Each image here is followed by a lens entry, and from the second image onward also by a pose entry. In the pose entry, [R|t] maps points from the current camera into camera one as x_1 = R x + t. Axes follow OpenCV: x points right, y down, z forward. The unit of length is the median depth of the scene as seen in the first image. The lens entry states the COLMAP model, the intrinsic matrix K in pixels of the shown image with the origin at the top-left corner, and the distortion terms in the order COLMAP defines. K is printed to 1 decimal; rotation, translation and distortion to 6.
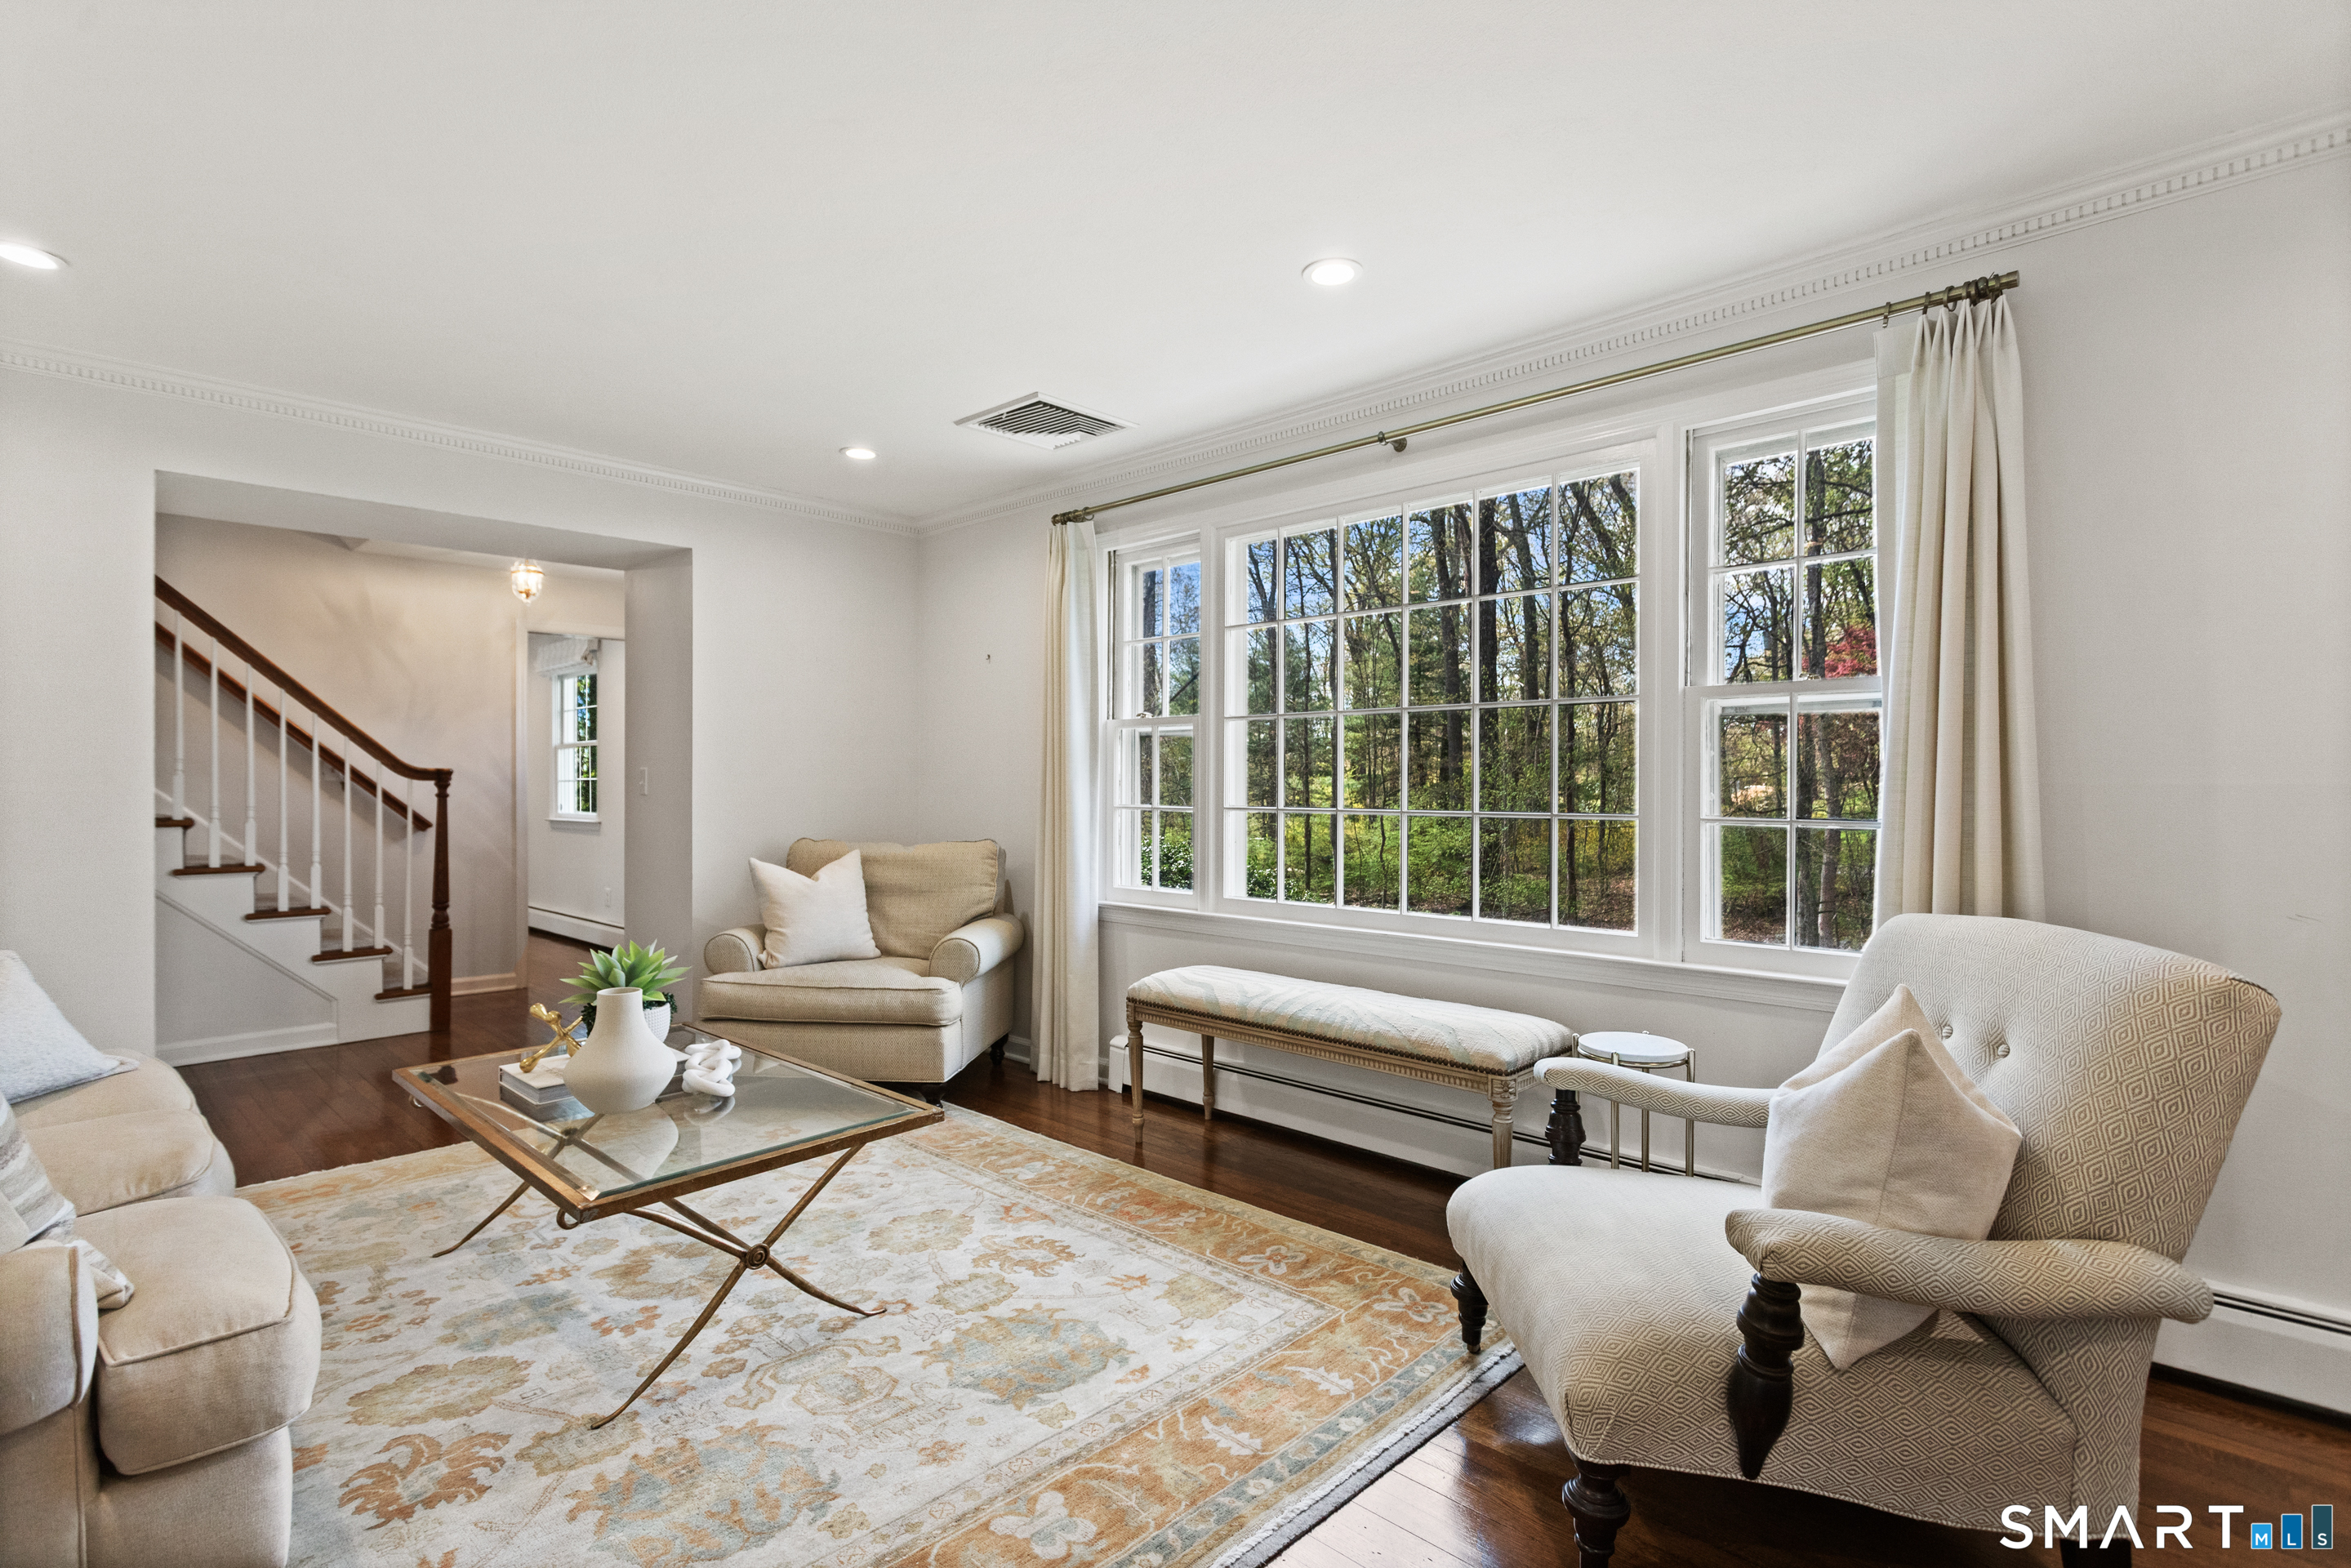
lens RADIAL K [[1111.2, 0, 1175.5], [0, 1111.2, 784.0], [0, 0, 1]] dist [0.003527, 0.000022]
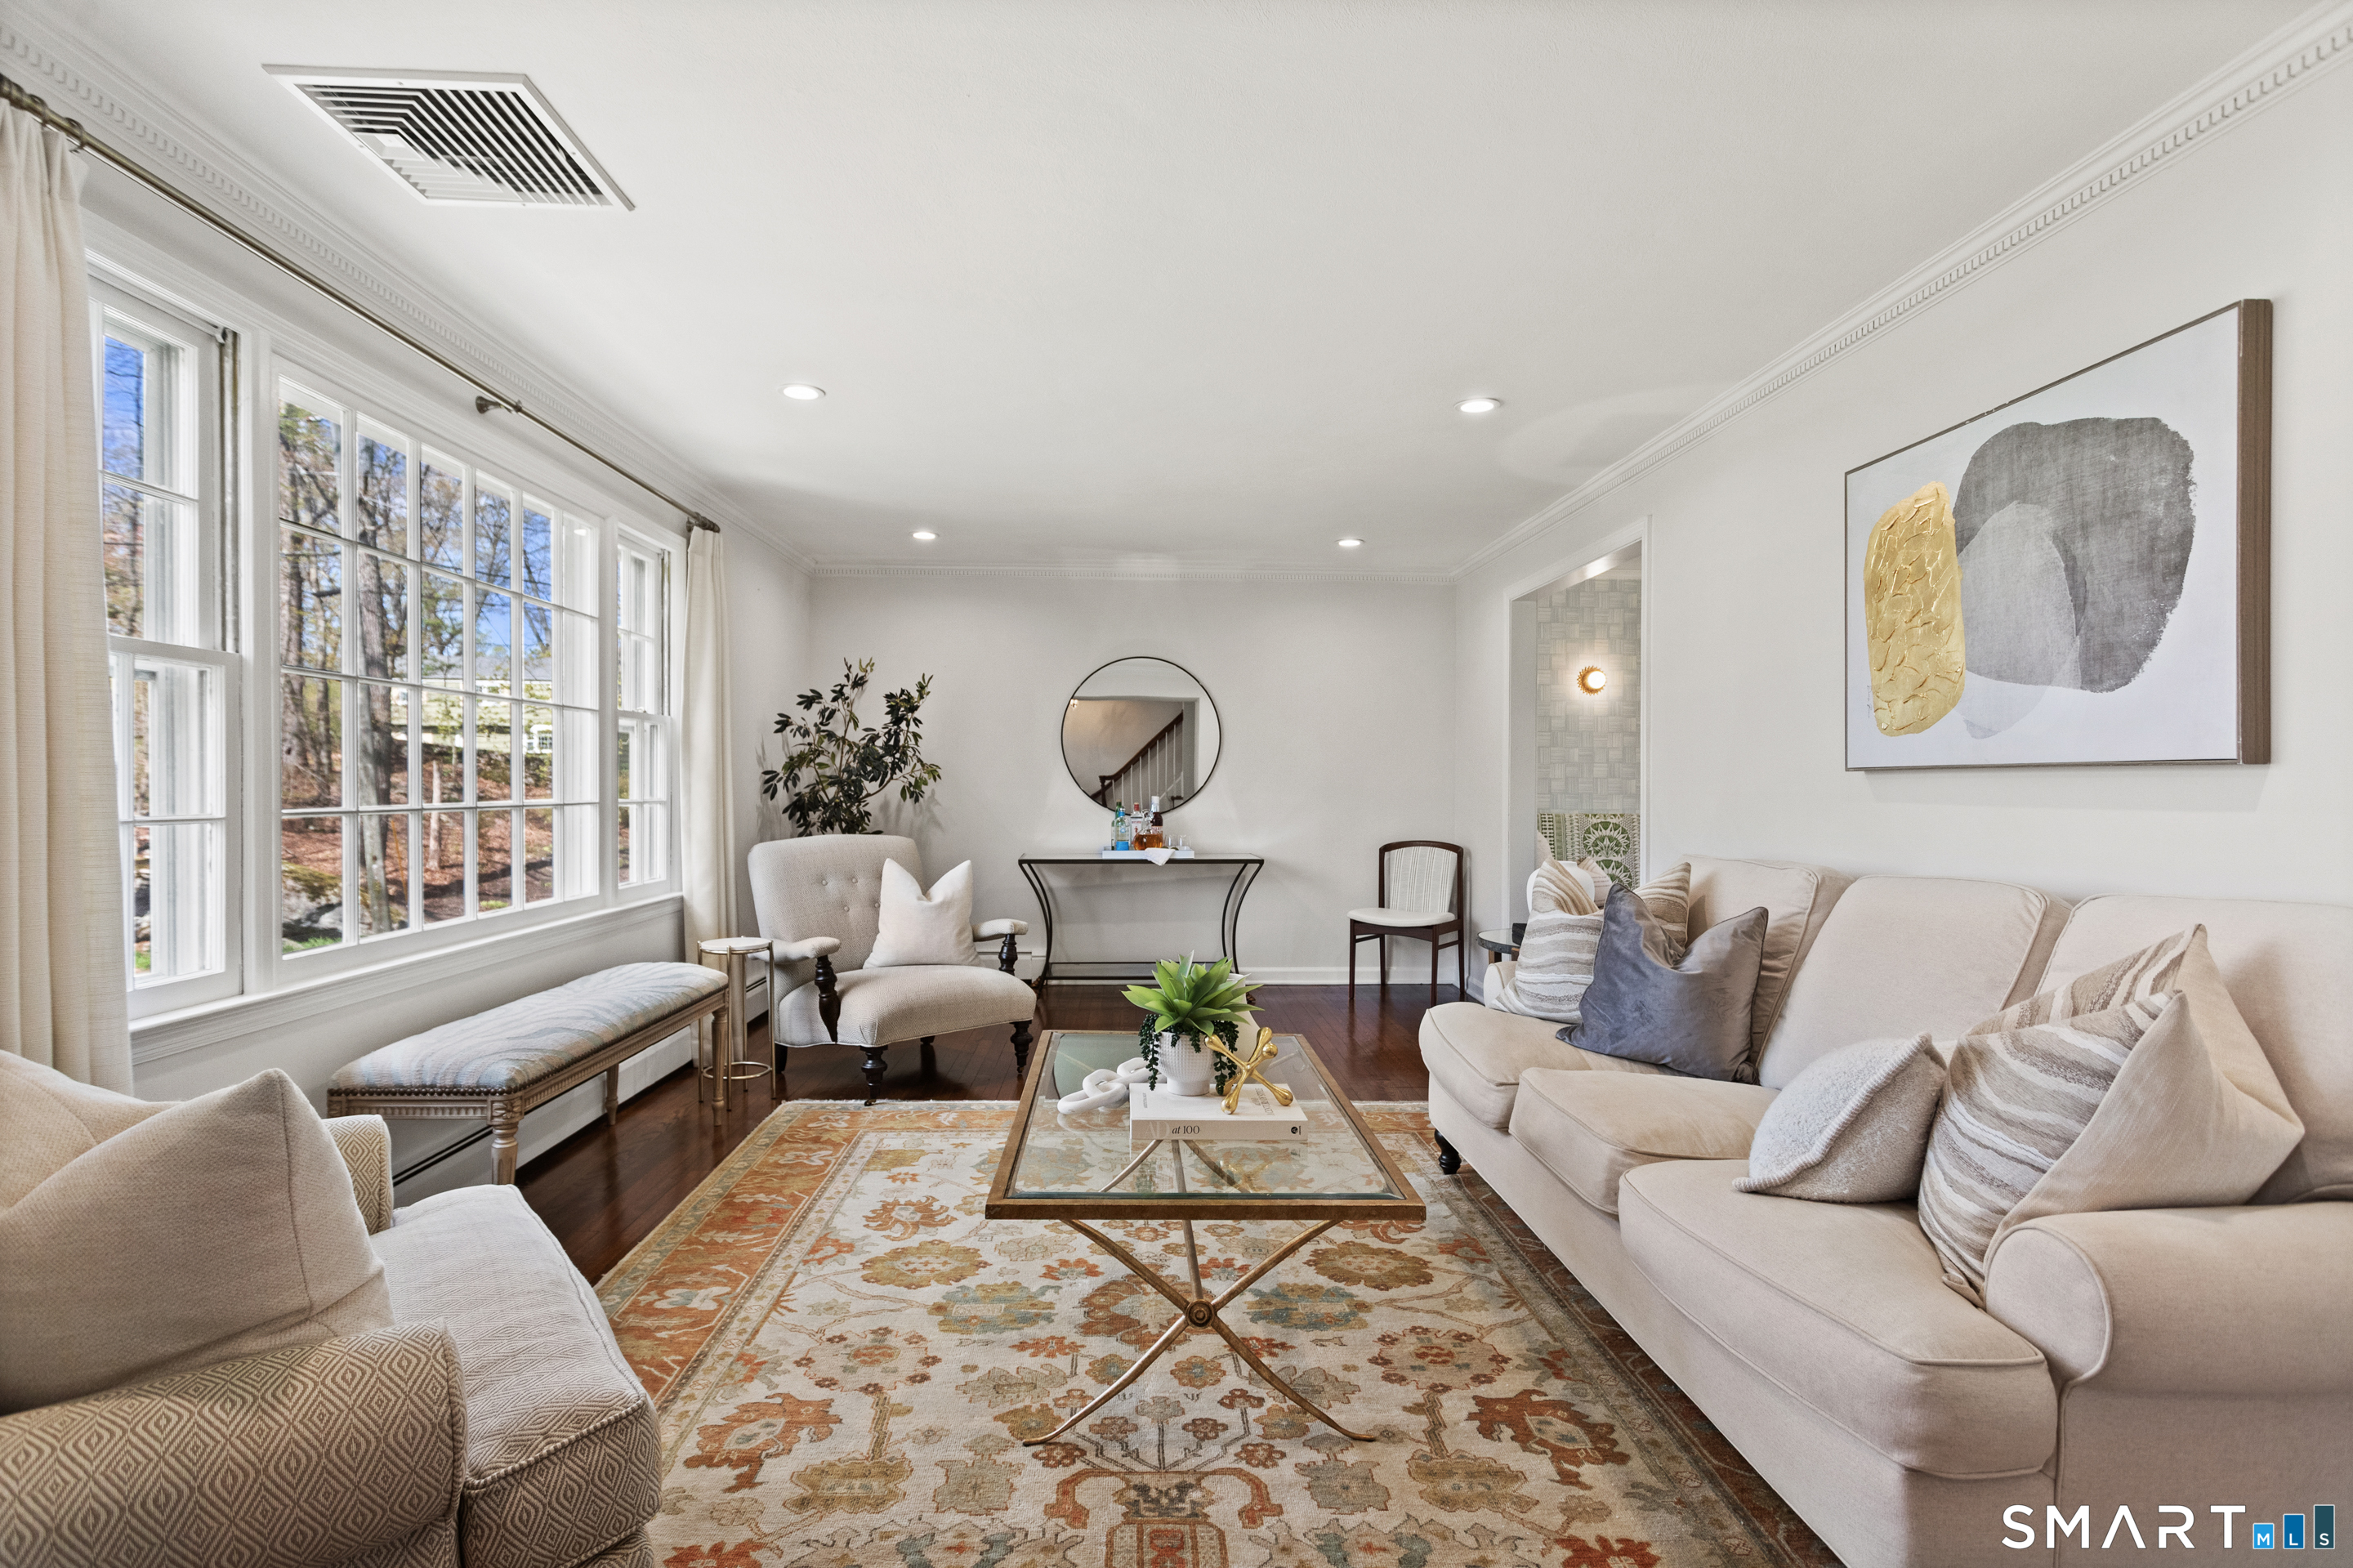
lens RADIAL K [[1112.2, 0, 1176.5], [0, 1112.2, 784.0], [0, 0, 1]] dist [0.003527, 0.000022]
pose [[-0.719205, -0.003553, 0.694789, -1.115073], [0.000205, 0.999986, 0.005327, 0.001902], [-0.694798, 0.003974, -0.719194, 1.666974]]
